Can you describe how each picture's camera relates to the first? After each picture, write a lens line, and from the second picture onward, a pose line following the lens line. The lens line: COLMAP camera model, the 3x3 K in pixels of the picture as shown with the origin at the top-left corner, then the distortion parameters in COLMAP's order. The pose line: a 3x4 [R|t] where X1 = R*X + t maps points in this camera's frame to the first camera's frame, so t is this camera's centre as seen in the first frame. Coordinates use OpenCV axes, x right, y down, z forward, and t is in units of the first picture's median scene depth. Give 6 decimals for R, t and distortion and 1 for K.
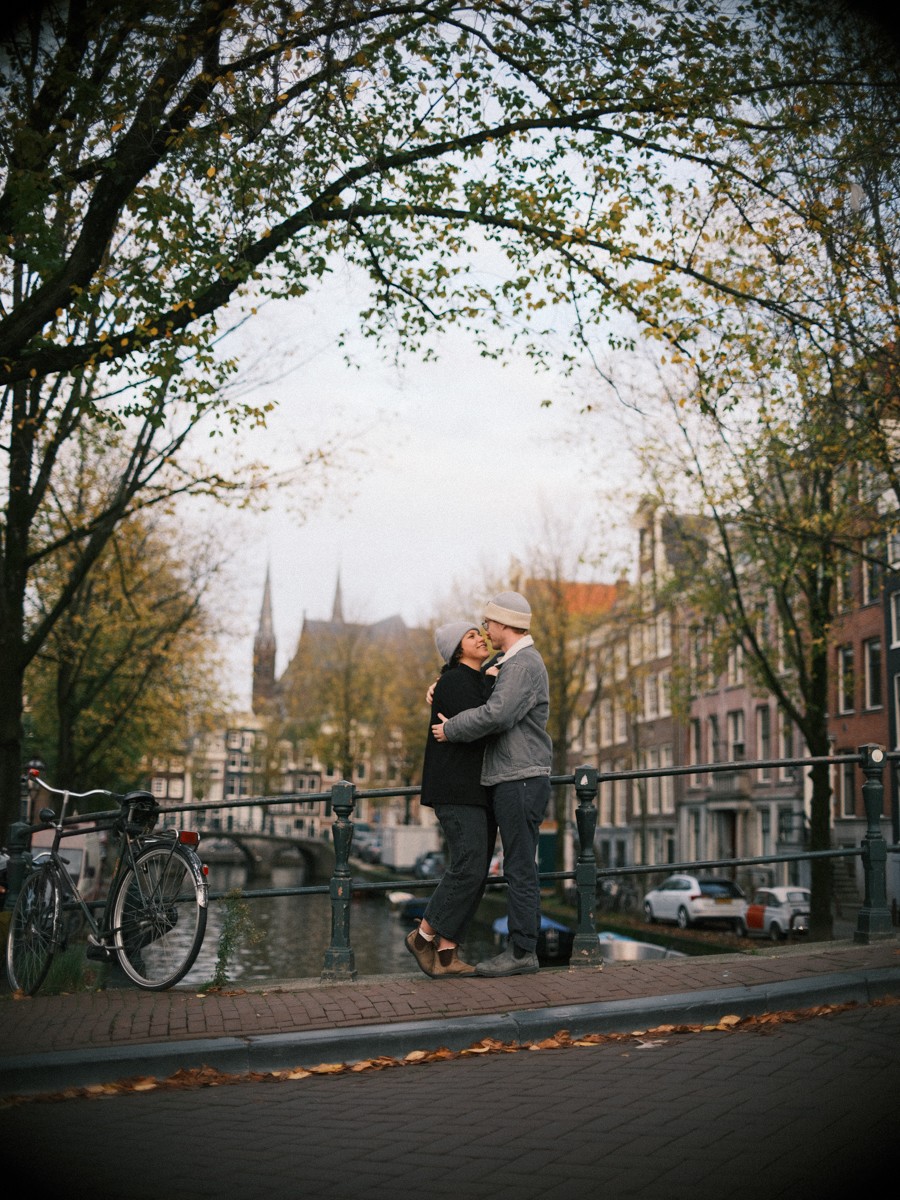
lens RADIAL K [[1681.7, 0, 450.0], [0, 1681.7, 600.0], [0, 0, 1]] dist [-0.002036, -0.011674]
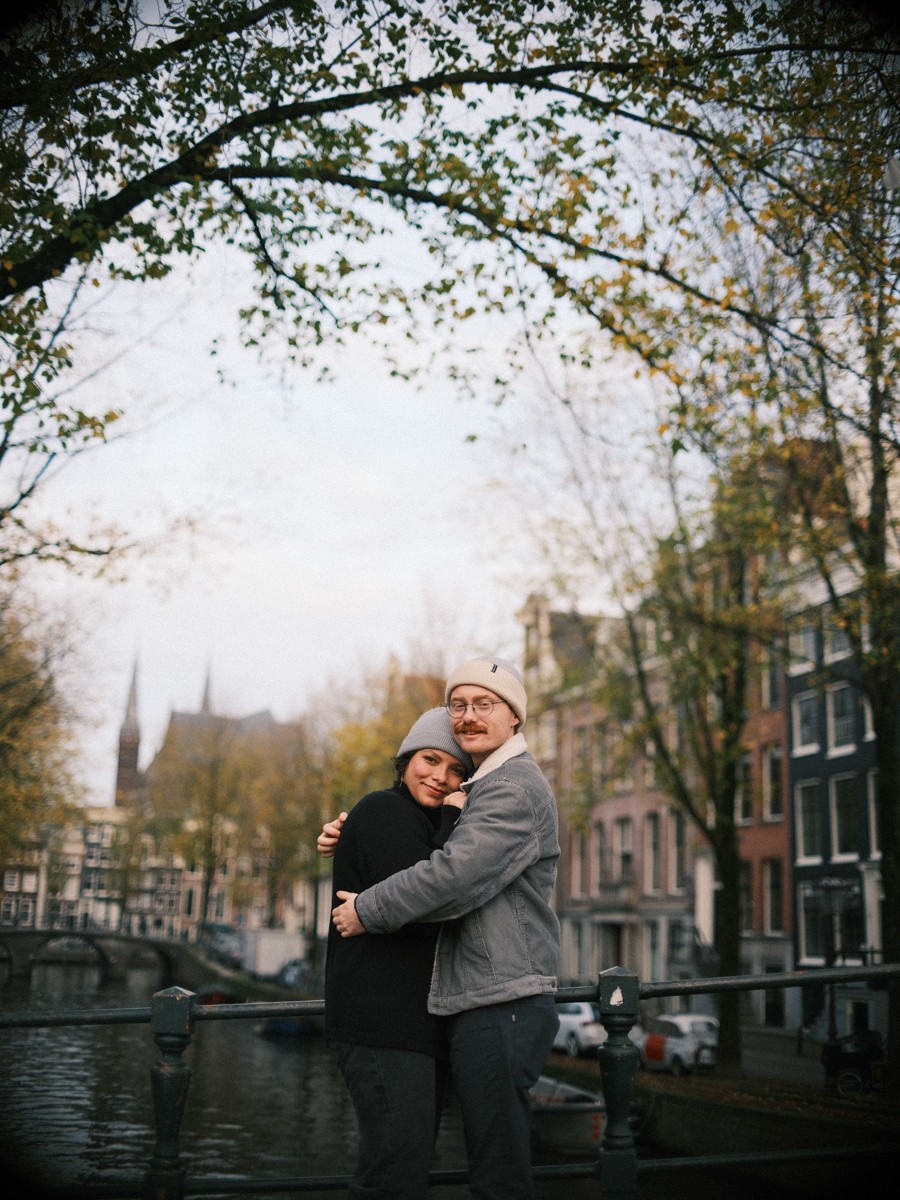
lens RADIAL K [[1518.1, 0, 450.0], [0, 1518.1, 600.0], [0, 0, 1]] dist [-0.132958, 0.006137]
pose [[0.995601, 0.033996, 0.087314, -0.012451], [-0.028100, 0.997297, -0.067888, 0.007427], [-0.089386, 0.065135, 0.993865, 0.303260]]
